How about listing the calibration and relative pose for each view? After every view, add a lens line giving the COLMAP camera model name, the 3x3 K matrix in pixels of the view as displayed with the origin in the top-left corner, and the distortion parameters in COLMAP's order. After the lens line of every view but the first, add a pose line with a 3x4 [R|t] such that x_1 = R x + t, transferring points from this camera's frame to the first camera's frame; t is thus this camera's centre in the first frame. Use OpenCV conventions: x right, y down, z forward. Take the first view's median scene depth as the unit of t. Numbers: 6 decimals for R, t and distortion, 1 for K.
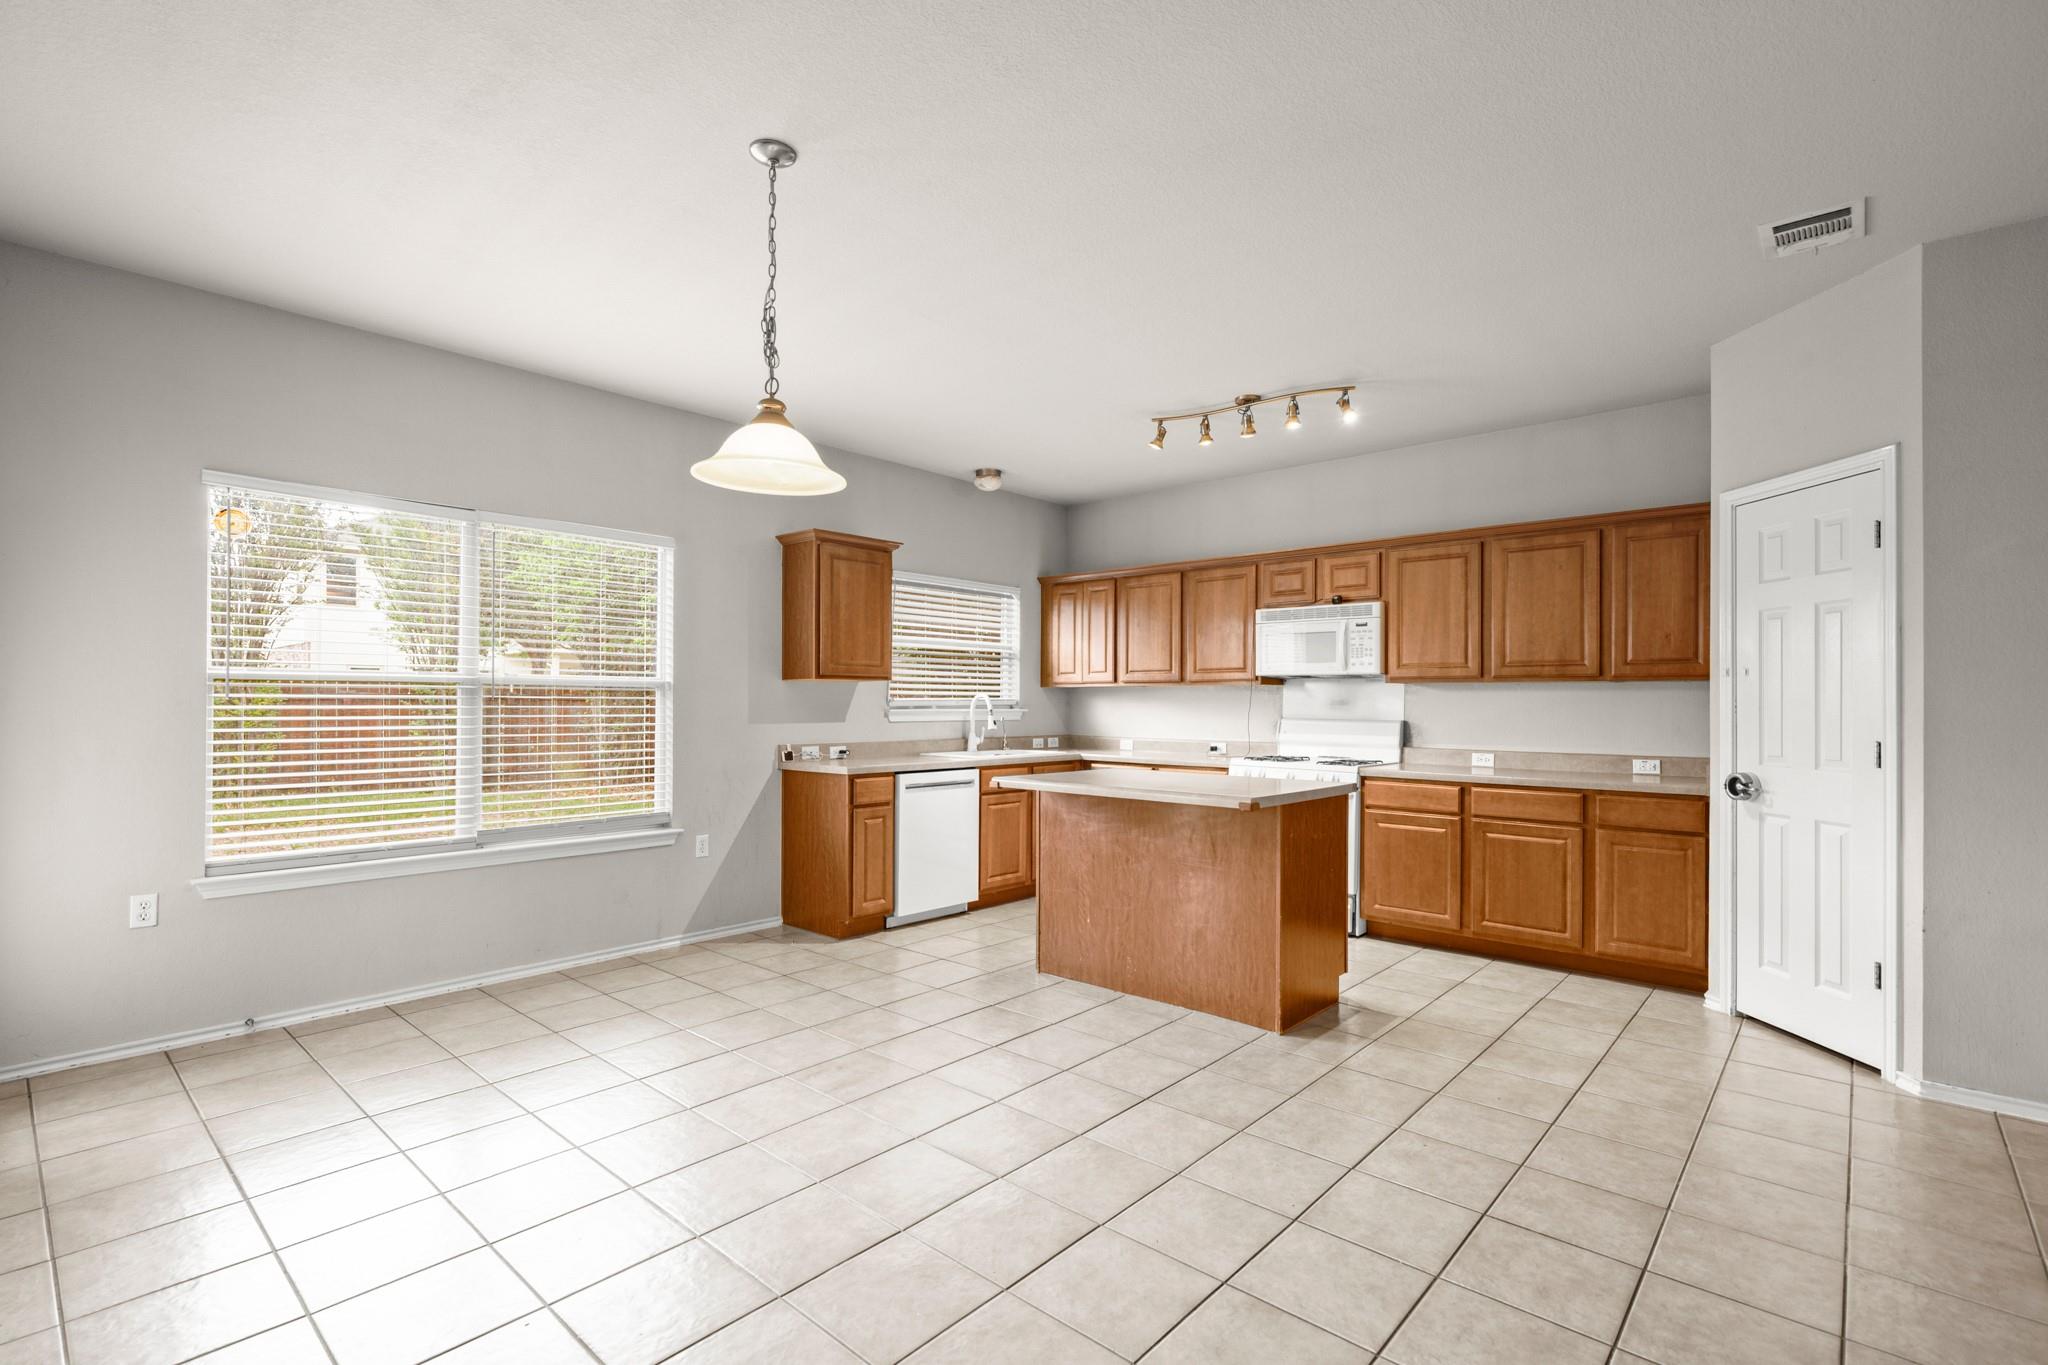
lens RADIAL K [[933.4, 0, 1036.5], [0, 933.4, 707.2], [0, 0, 1]] dist [-0.000904, -0.001385]
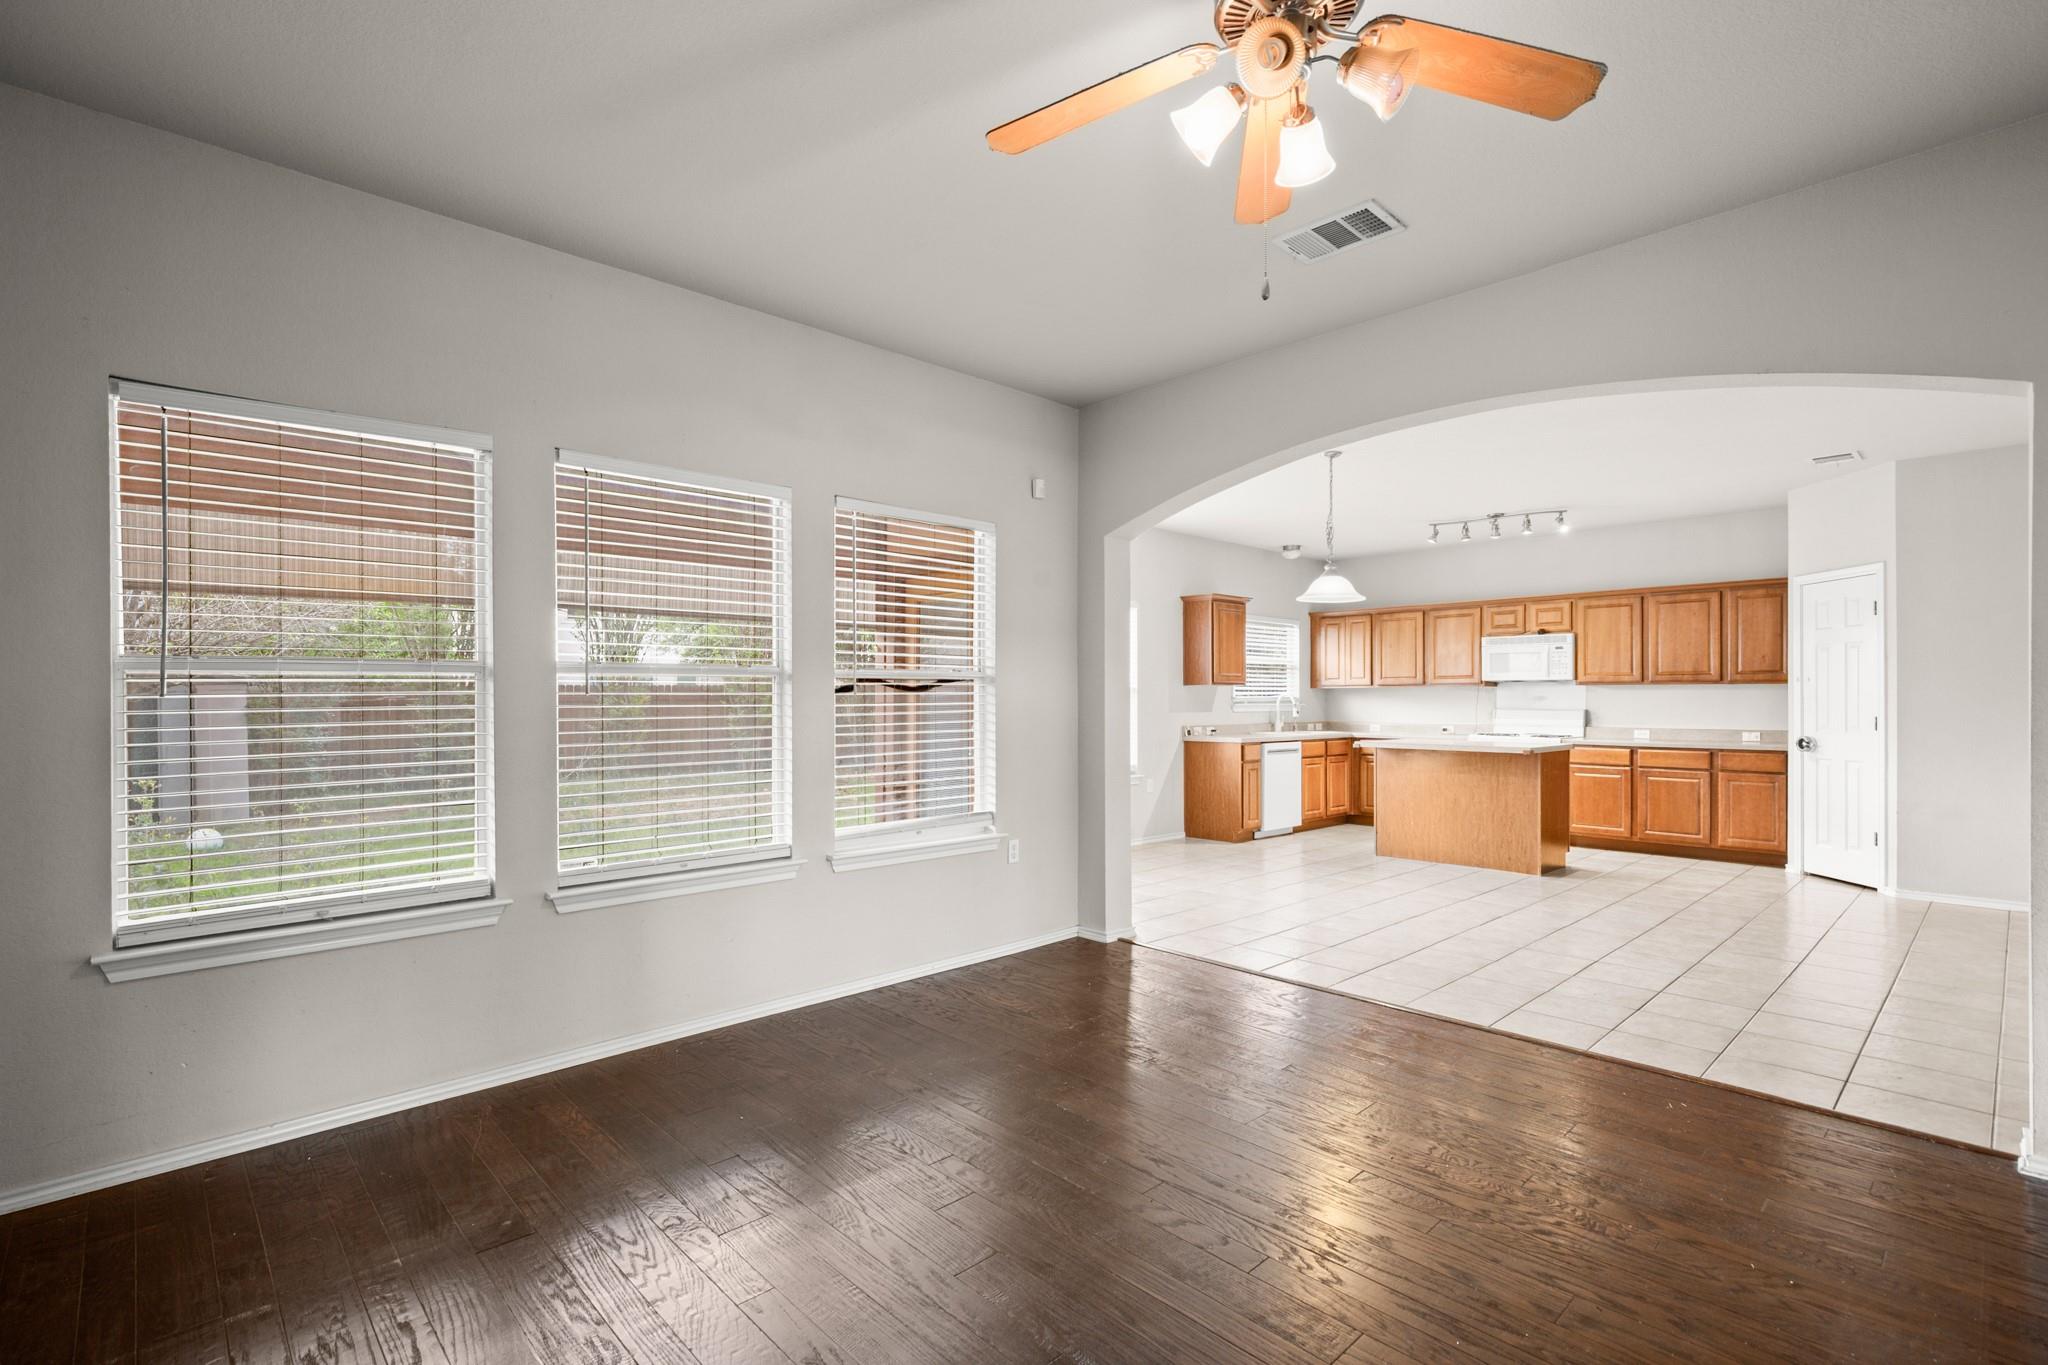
lens RADIAL K [[933.4, 0, 1042.7], [0, 933.4, 705.4], [0, 0, 1]] dist [-0.000904, -0.001385]
pose [[0.996427, -0.003971, -0.084368, -0.415161], [0.003898, 0.999992, -0.001034, 0.006486], [0.084371, 0.000702, 0.996434, -0.684016]]
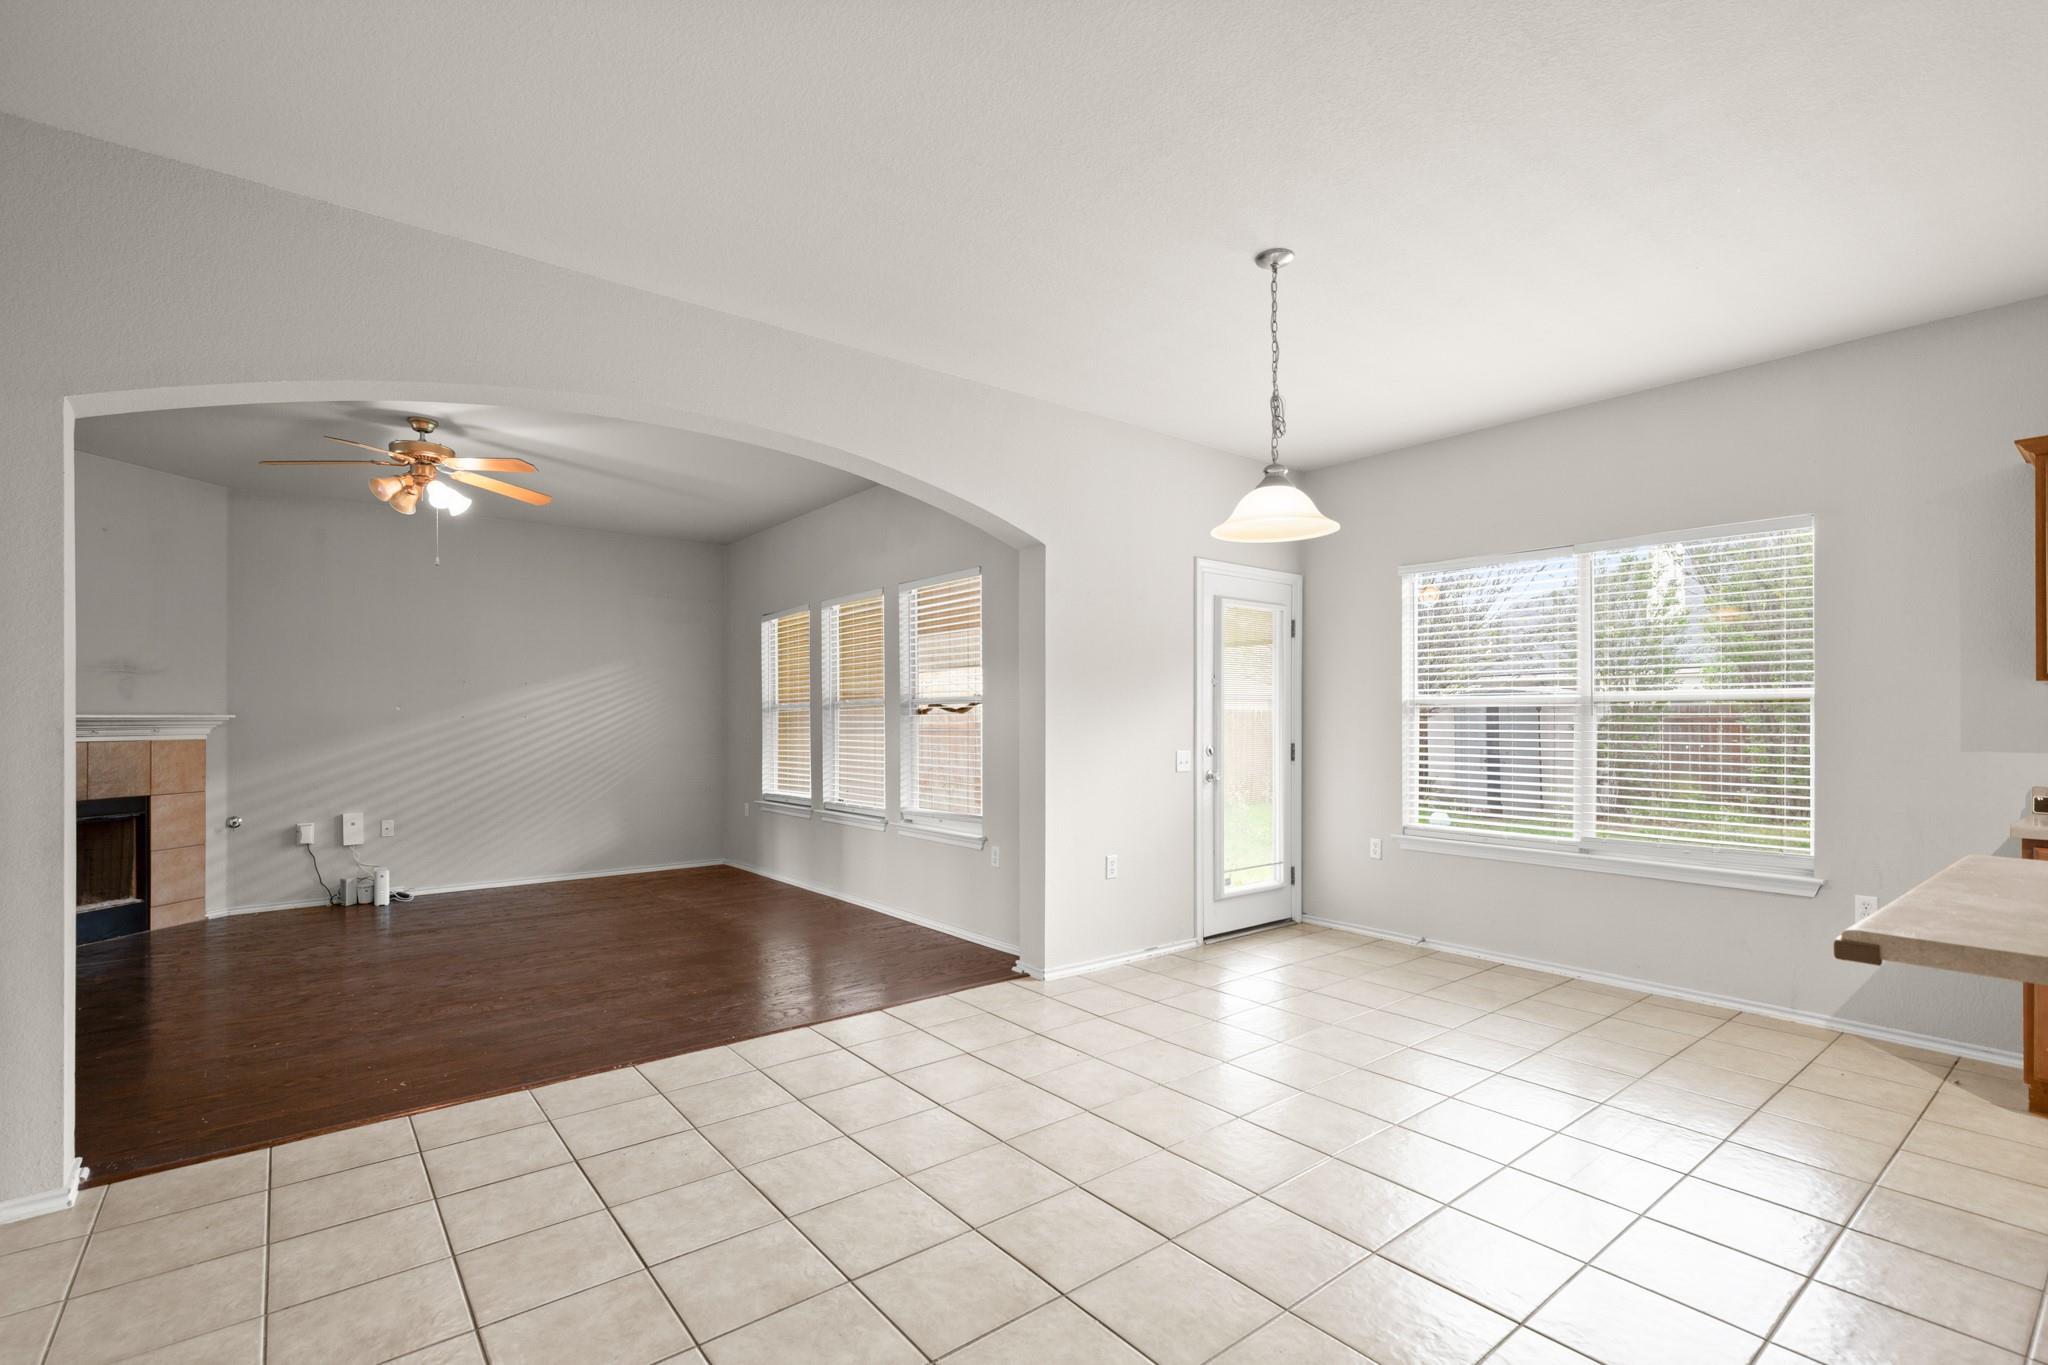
lens RADIAL K [[933.4, 0, 1045.9], [0, 933.4, 712.7], [0, 0, 1]] dist [-0.000904, -0.001385]
pose [[-0.156291, -0.009126, -0.987669, 0.503382], [-0.006217, 0.999947, -0.008255, 0.000121], [0.987691, 0.004850, -0.156340, 0.476671]]
